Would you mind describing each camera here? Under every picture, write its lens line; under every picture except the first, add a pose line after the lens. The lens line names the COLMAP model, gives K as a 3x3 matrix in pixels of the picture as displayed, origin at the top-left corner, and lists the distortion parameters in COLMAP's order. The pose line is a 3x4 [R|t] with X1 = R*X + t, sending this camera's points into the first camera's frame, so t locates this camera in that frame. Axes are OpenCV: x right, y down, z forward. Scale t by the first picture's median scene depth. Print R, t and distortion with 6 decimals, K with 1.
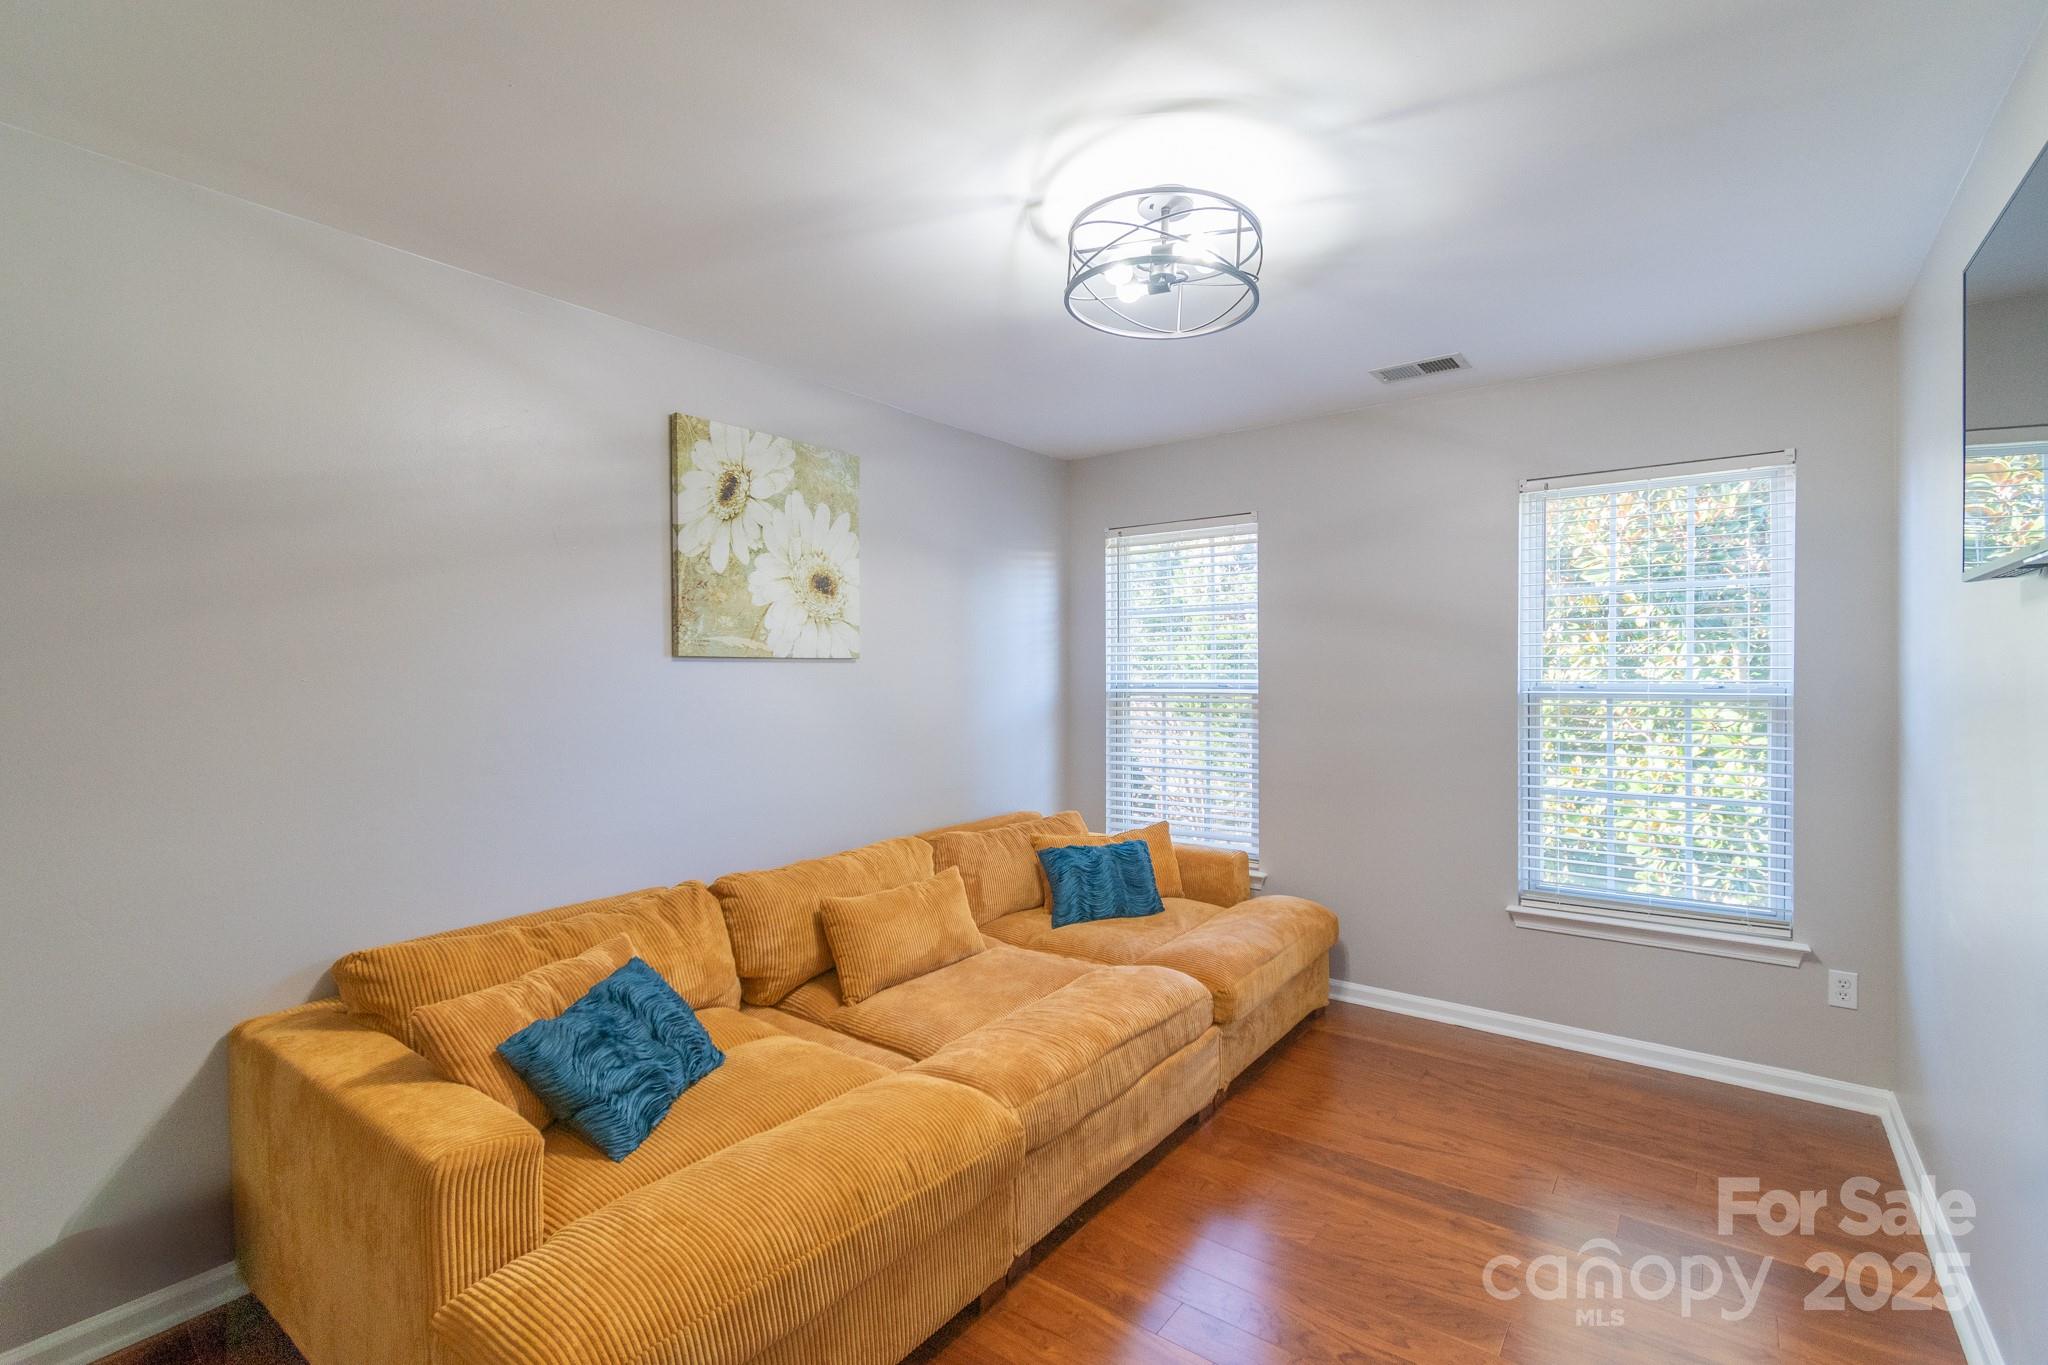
lens RADIAL K [[922.0, 0, 1016.9], [0, 922.0, 678.9], [0, 0, 1]] dist [0.001474, -0.001422]
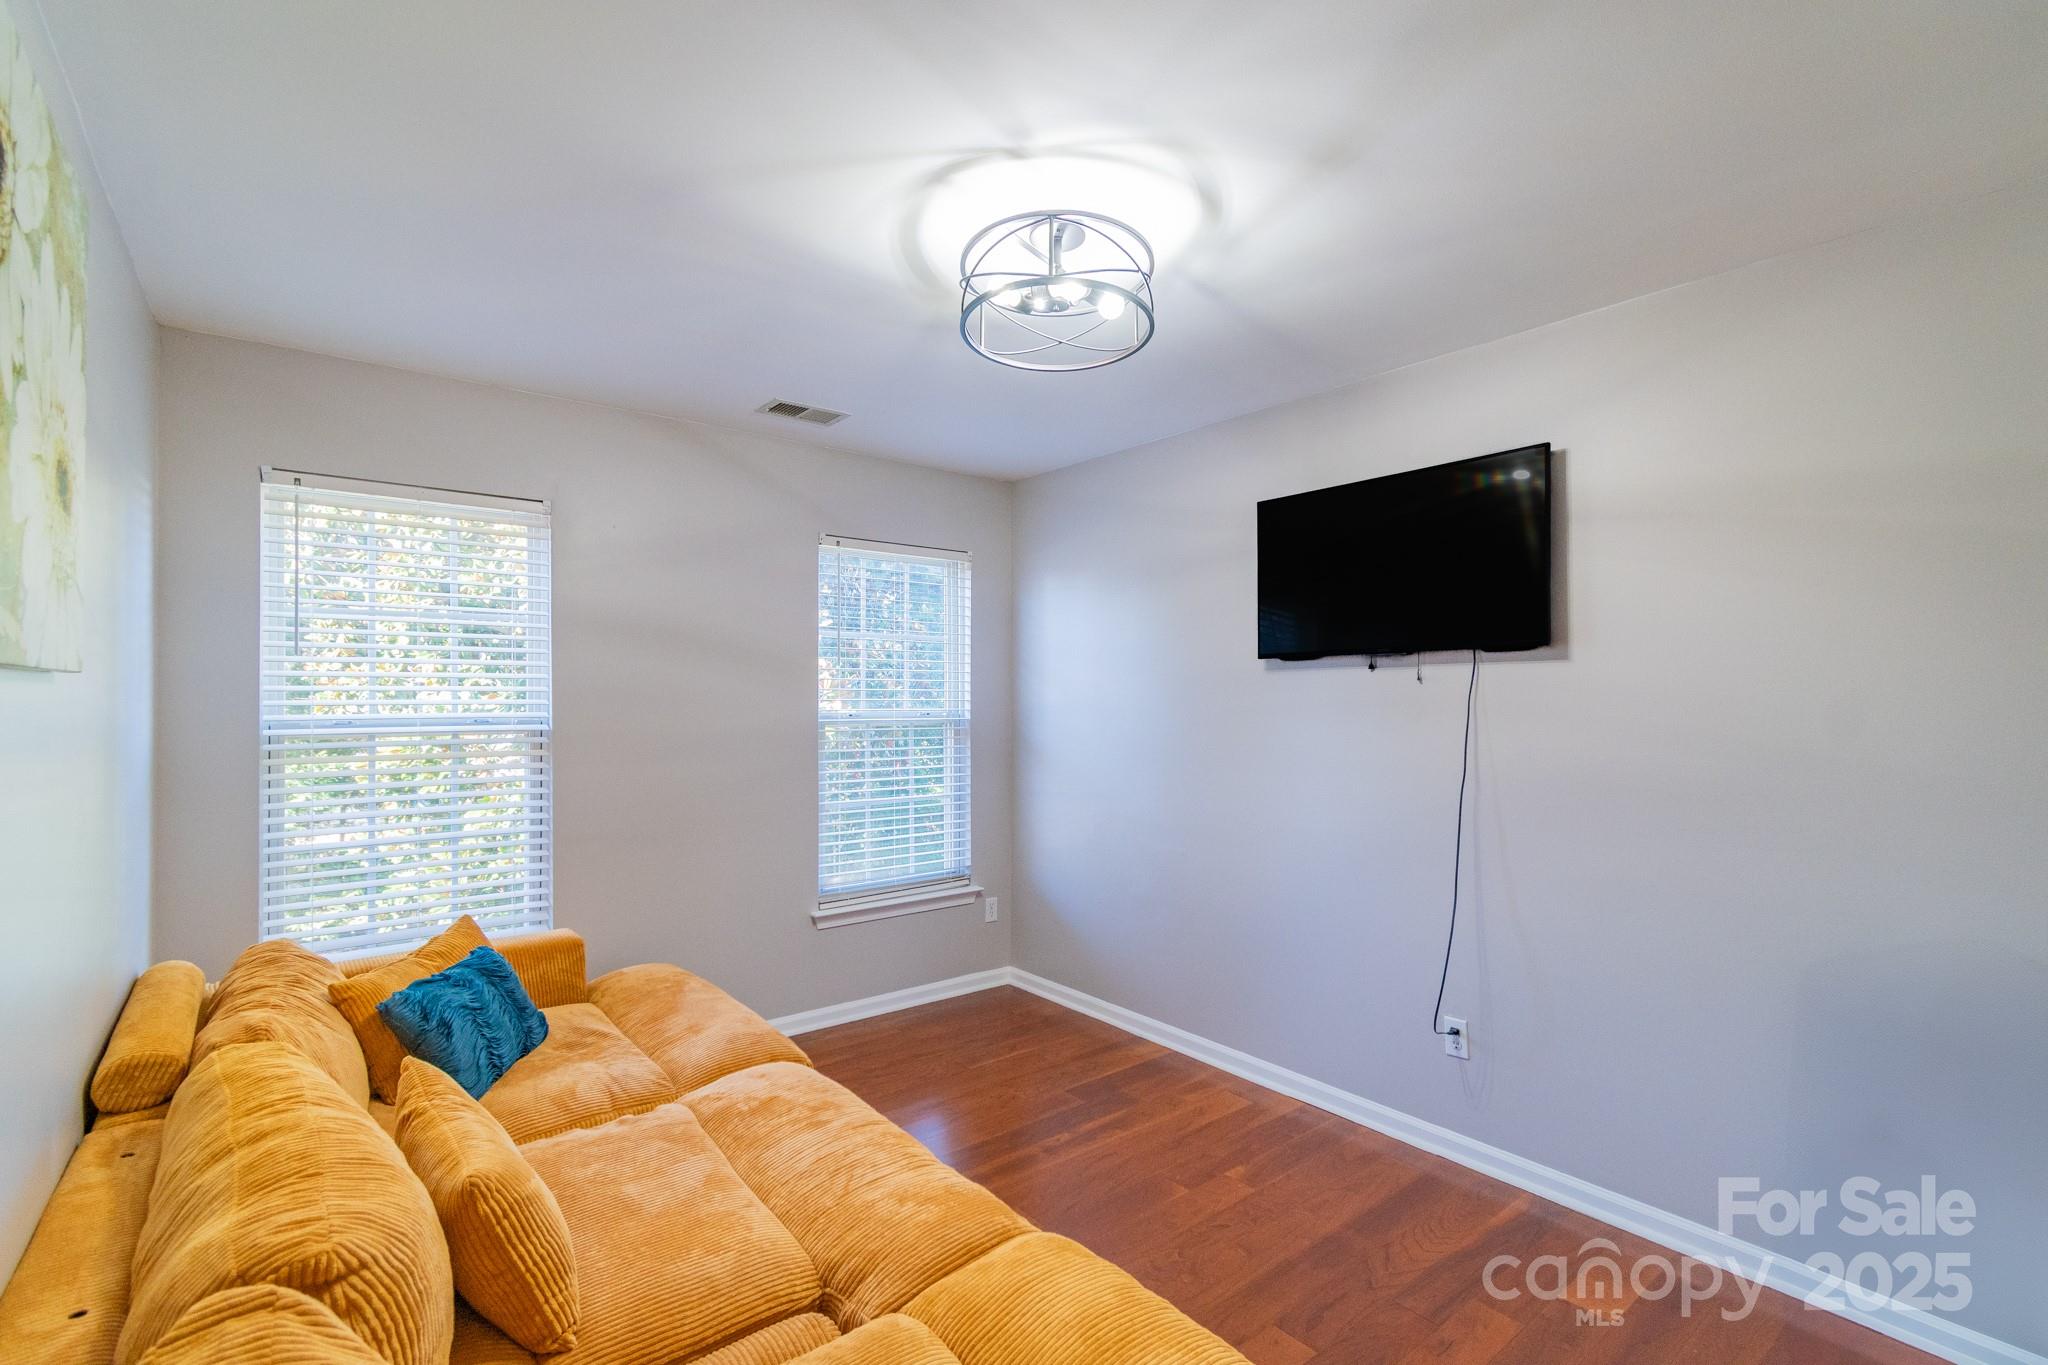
lens RADIAL K [[922.0, 0, 1021.5], [0, 922.0, 695.3], [0, 0, 1]] dist [0.001474, -0.001422]
pose [[0.242836, 0.006653, 0.970044, -0.531665], [0.004656, 0.999957, -0.008024, -0.006852], [-0.970056, 0.006465, 0.242795, 0.527873]]
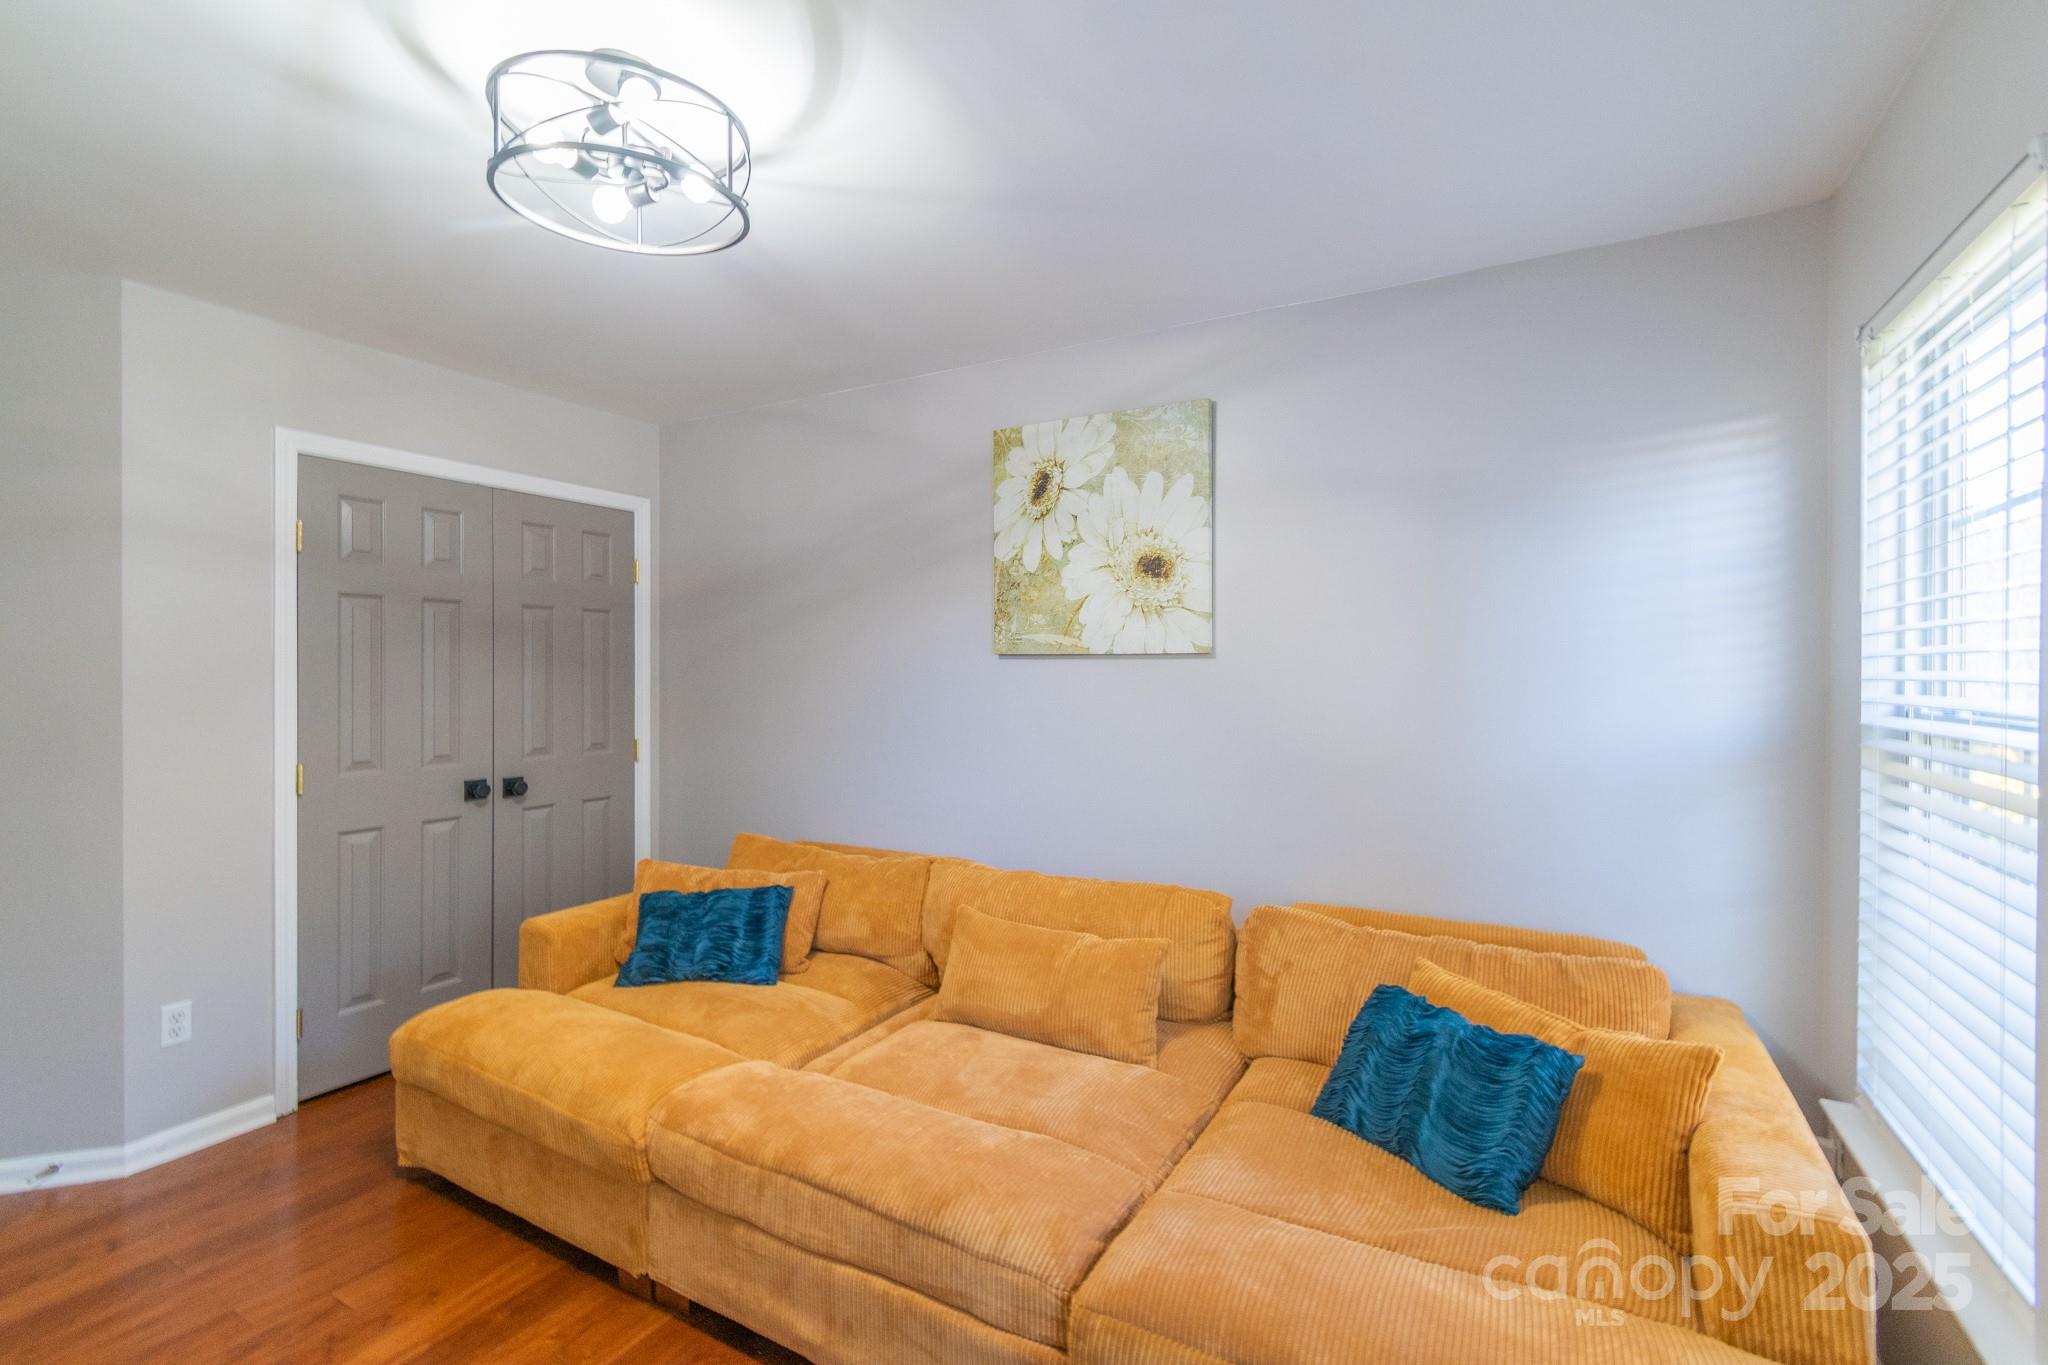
lens RADIAL K [[922.0, 0, 1017.7], [0, 922.0, 668.2], [0, 0, 1]] dist [0.001474, -0.001422]
pose [[0.131260, 0.004044, -0.991340, 0.656028], [-0.010552, 0.999941, 0.002682, -0.010760], [0.991292, 0.010108, 0.131295, 0.815355]]
